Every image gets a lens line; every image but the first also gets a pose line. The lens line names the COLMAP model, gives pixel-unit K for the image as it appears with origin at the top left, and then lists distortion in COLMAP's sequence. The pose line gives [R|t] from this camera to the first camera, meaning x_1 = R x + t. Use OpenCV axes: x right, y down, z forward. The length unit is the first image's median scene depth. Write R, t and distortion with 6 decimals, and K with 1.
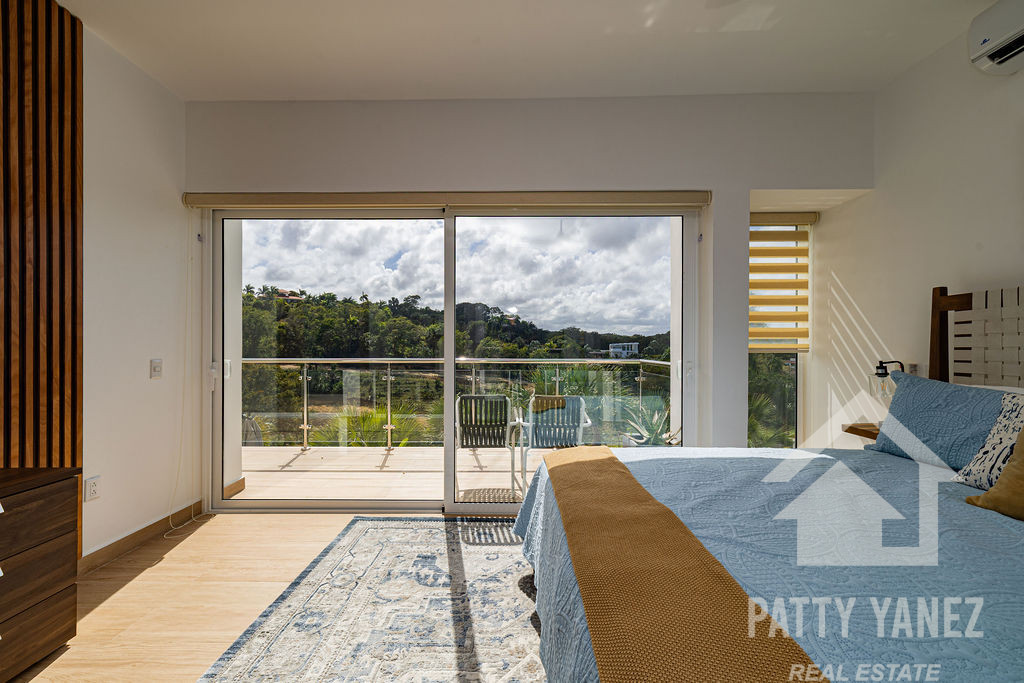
lens RADIAL K [[396.2, 0, 509.8], [0, 396.2, 344.6], [0, 0, 1]] dist [0.000510, 0.000018]
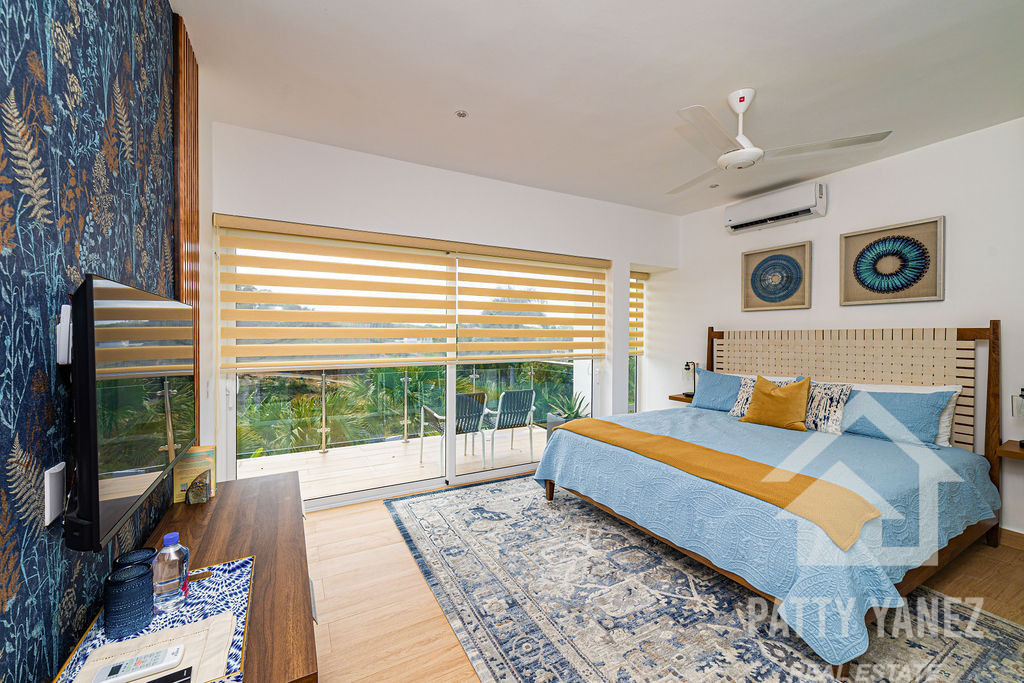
lens RADIAL K [[403.6, 0, 512.0], [0, 403.6, 341.5], [0, 0, 1]] dist [0.000577, 0.000061]
pose [[0.871952, -0.002192, 0.489587, -0.874758], [-0.005781, 0.999874, 0.014772, -0.093596], [-0.489557, -0.015710, 0.871829, -0.343911]]
